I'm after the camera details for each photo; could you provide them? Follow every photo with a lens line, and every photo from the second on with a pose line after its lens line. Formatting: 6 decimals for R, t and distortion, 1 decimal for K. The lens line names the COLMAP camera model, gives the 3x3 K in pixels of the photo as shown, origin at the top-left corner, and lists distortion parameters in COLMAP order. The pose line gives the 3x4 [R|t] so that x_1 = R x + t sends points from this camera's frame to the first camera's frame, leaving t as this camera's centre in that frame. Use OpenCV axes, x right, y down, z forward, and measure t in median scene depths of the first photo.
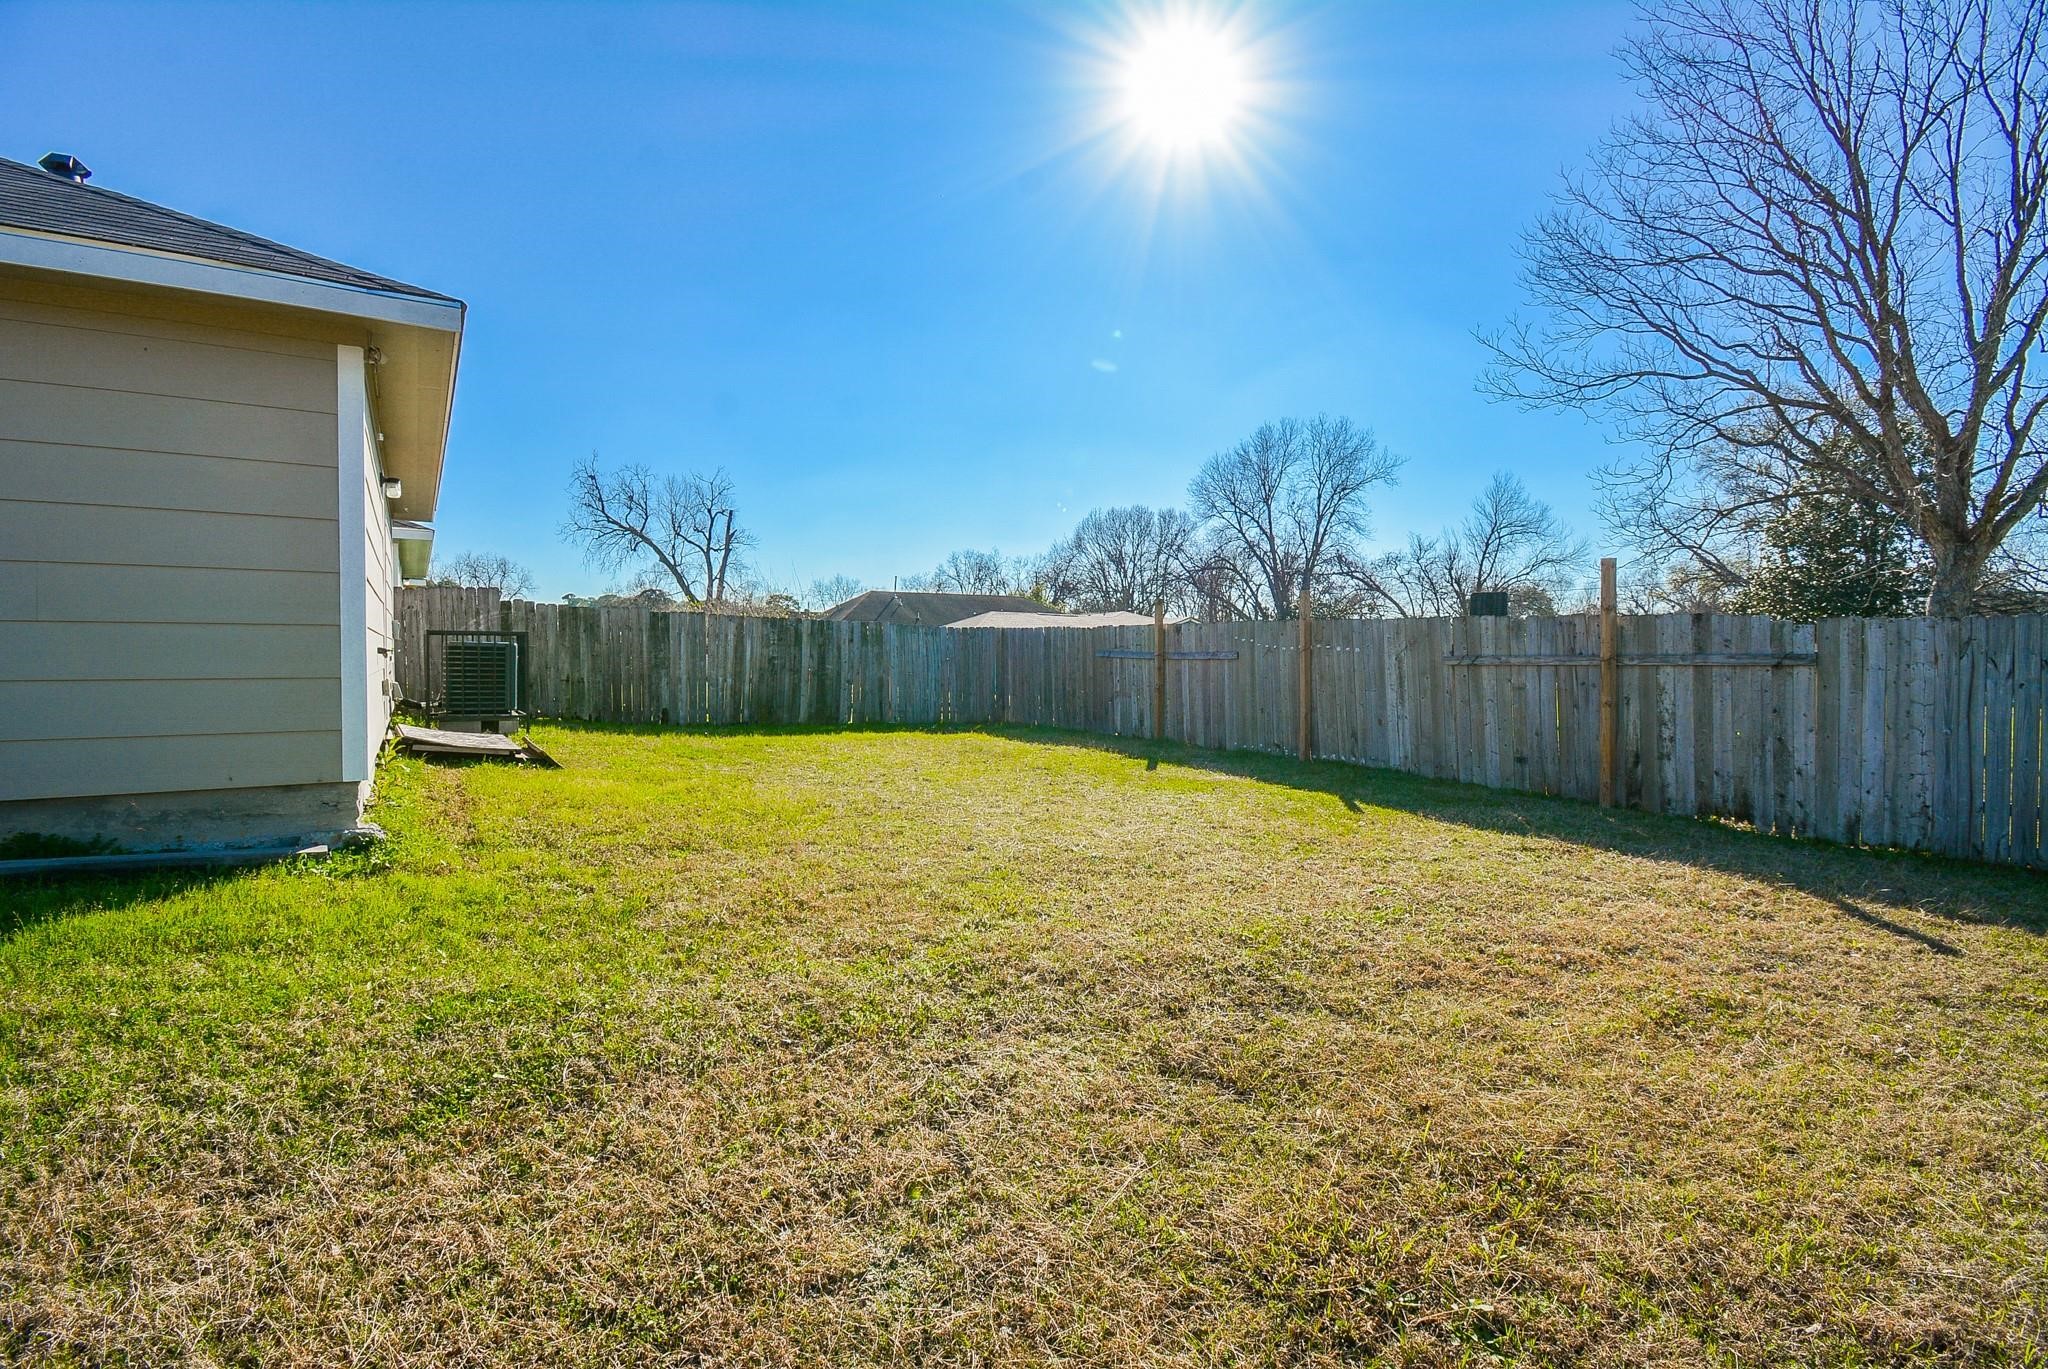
lens RADIAL K [[907.0, 0, 1012.4], [0, 907.0, 676.8], [0, 0, 1]] dist [0.053944, -0.029638]
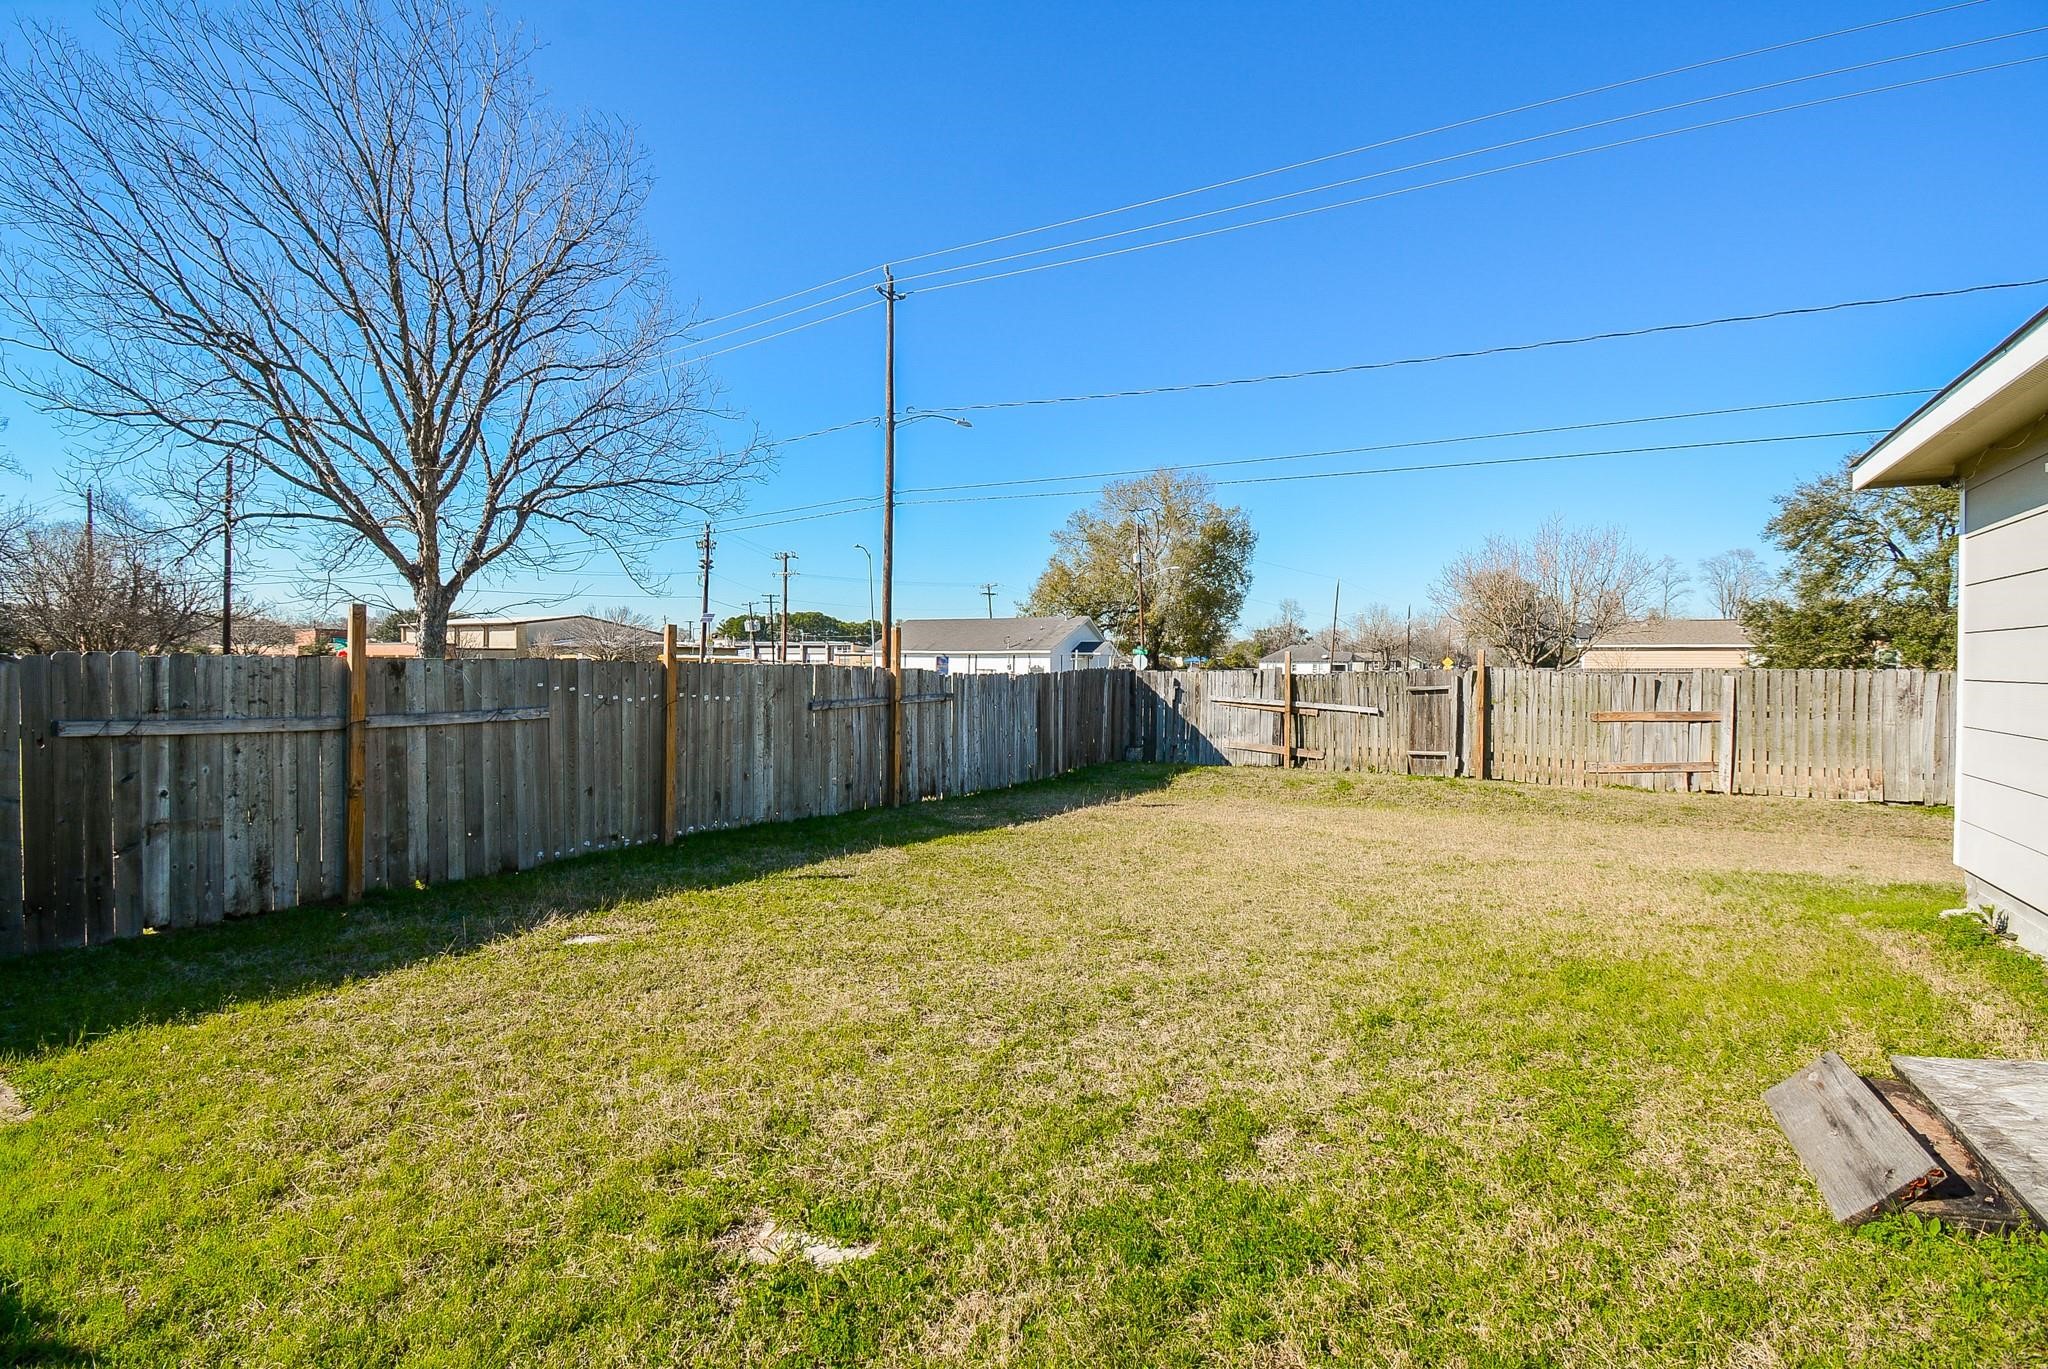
lens RADIAL K [[907.0, 0, 1012.4], [0, 907.0, 676.8], [0, 0, 1]] dist [0.053944, -0.029638]
pose [[-0.442968, -0.013937, 0.896429, -0.540427], [0.008300, 0.999773, 0.019645, -0.066507], [-0.896499, 0.016142, -0.442752, 1.169703]]
